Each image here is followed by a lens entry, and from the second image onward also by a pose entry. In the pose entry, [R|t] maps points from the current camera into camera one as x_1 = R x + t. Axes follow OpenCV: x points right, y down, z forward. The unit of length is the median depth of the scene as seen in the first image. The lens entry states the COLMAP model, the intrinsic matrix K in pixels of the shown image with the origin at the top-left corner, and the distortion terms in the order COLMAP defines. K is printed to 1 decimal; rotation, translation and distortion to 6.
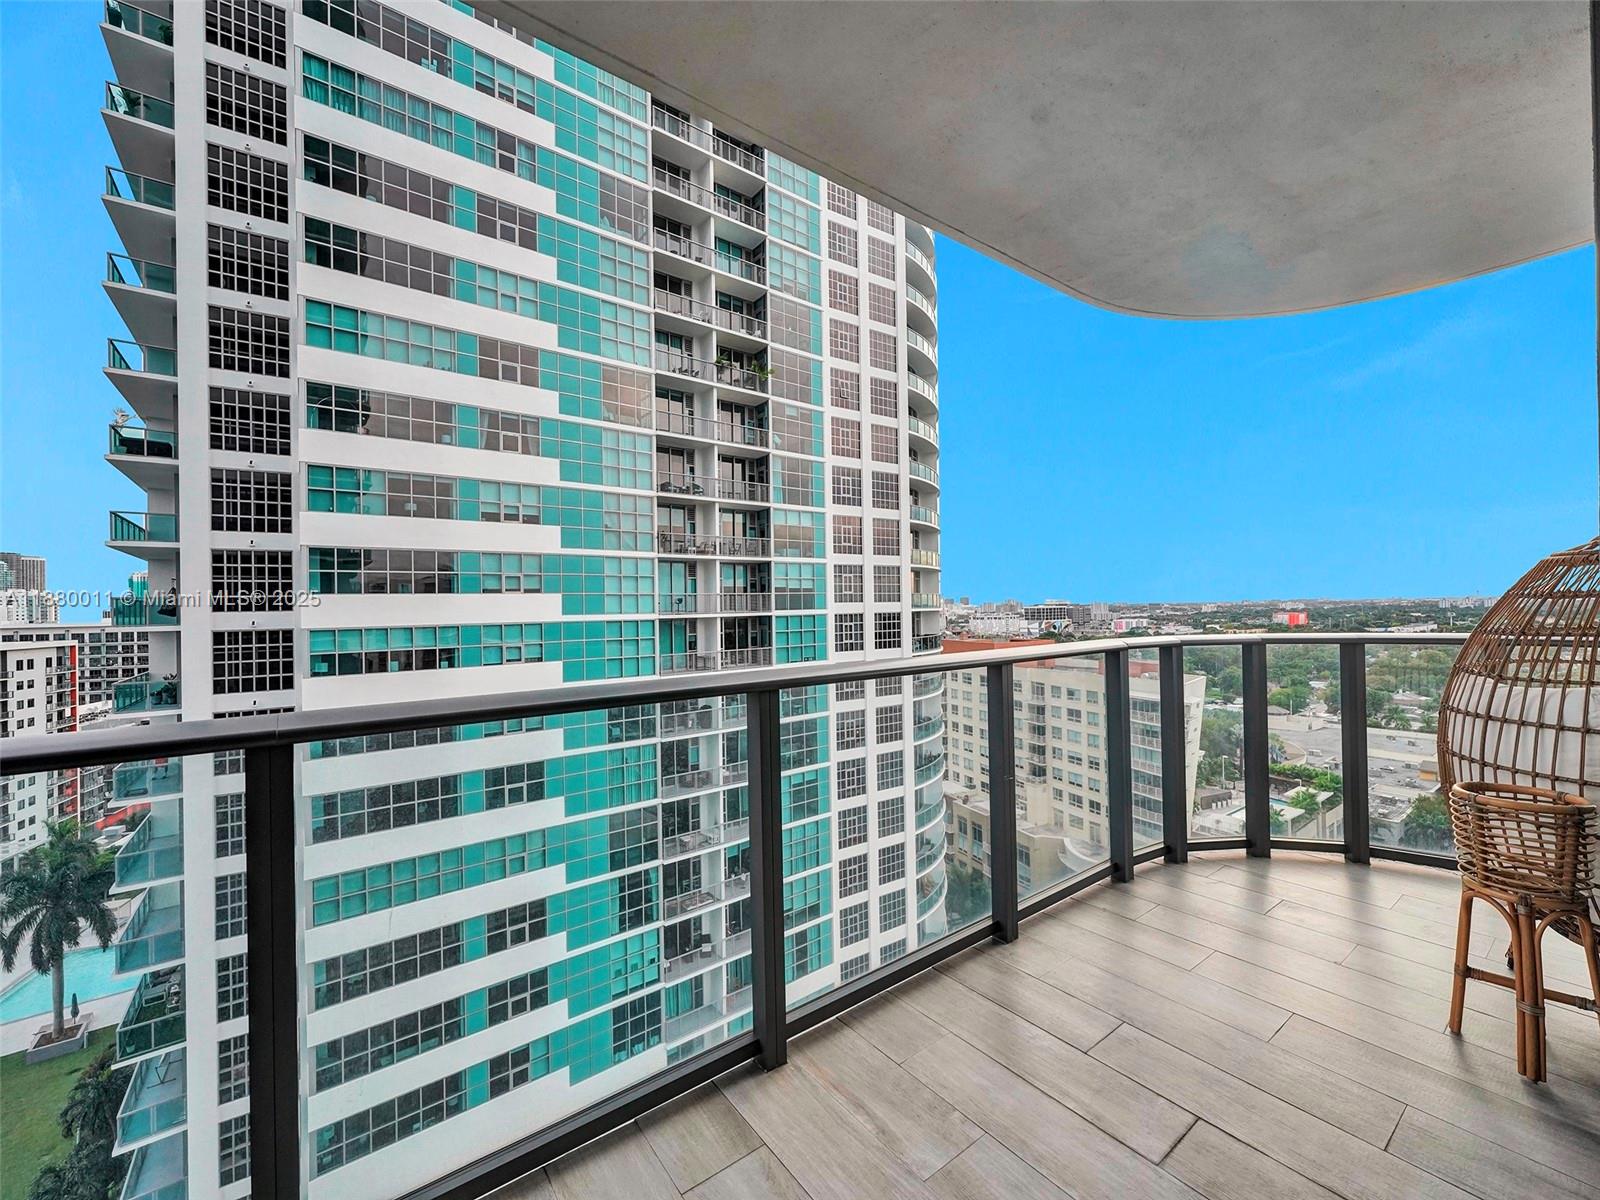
lens RADIAL K [[645.7, 0, 789.2], [0, 645.7, 602.4], [0, 0, 1]] dist [0.001073, -0.000004]
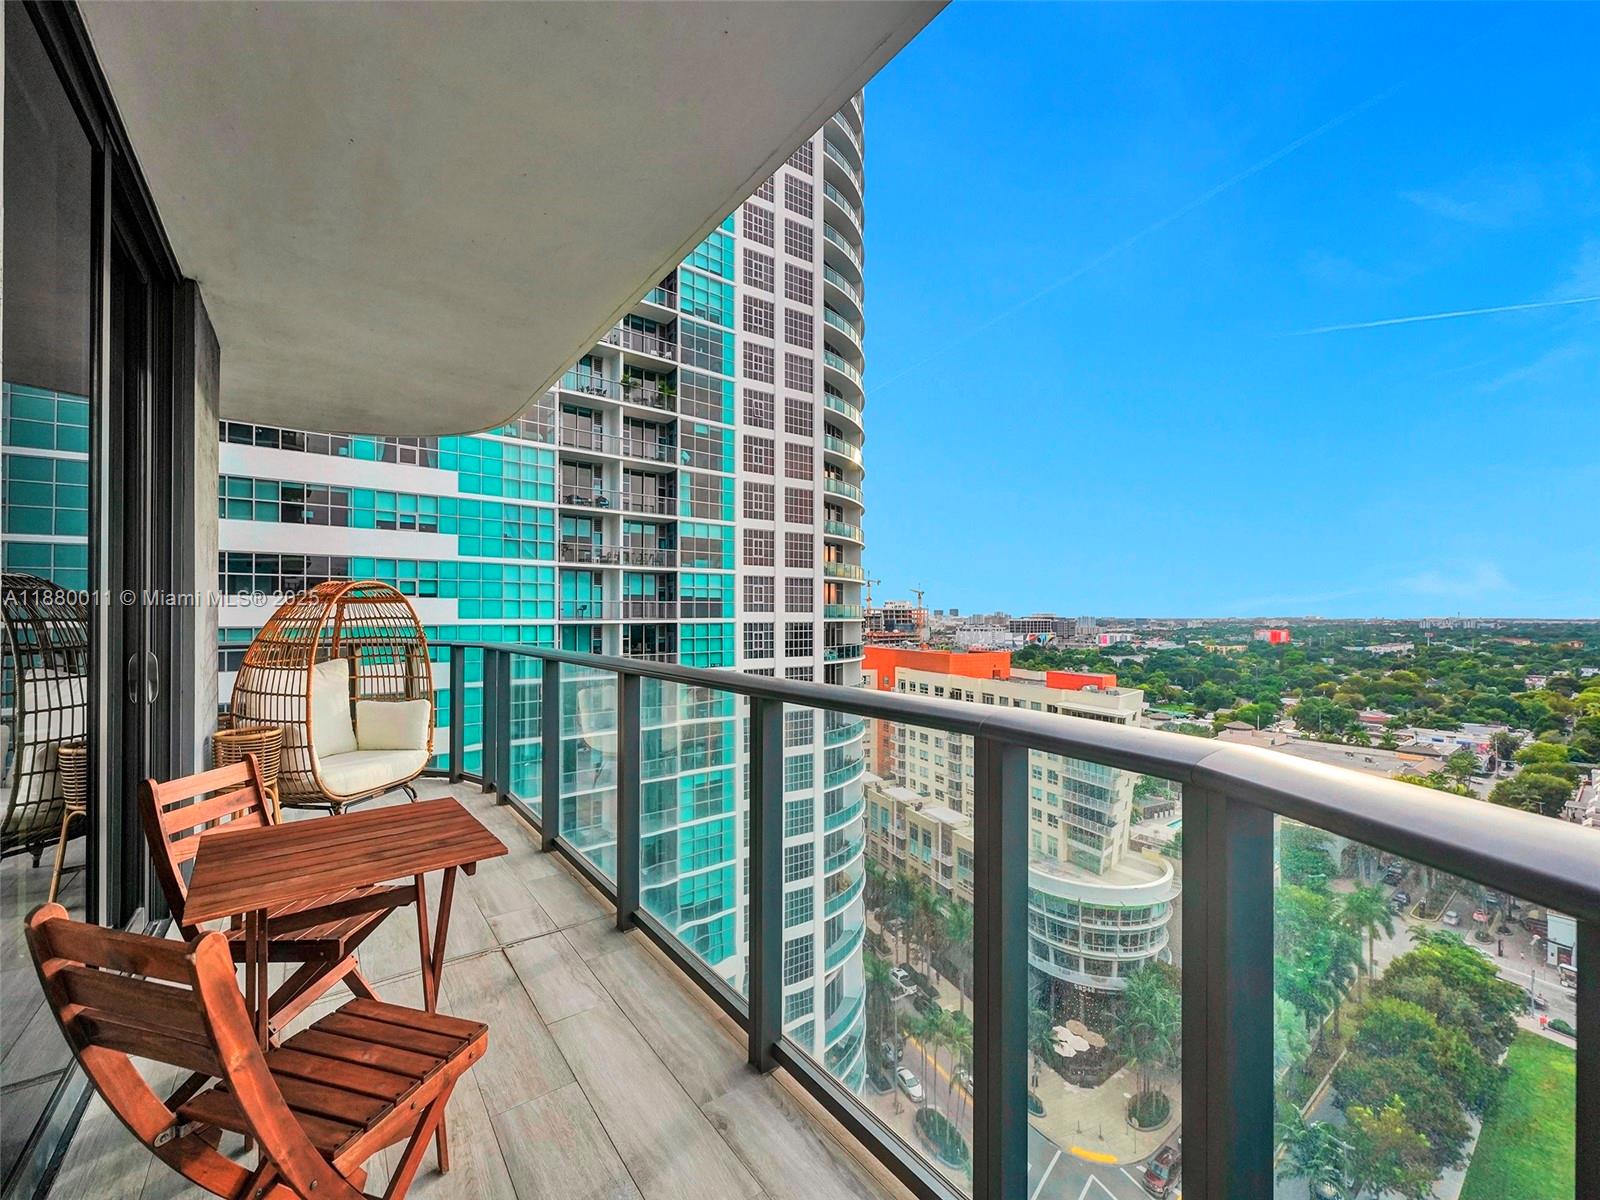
lens RADIAL K [[645.7, 0, 794.6], [0, 645.7, 610.1], [0, 0, 1]] dist [0.001073, -0.000004]
pose [[0.999751, 0.019056, 0.011623, 0.130792], [-0.019047, 0.999818, -0.000926, -0.002744], [-0.011638, 0.000704, 0.999932, -0.046991]]
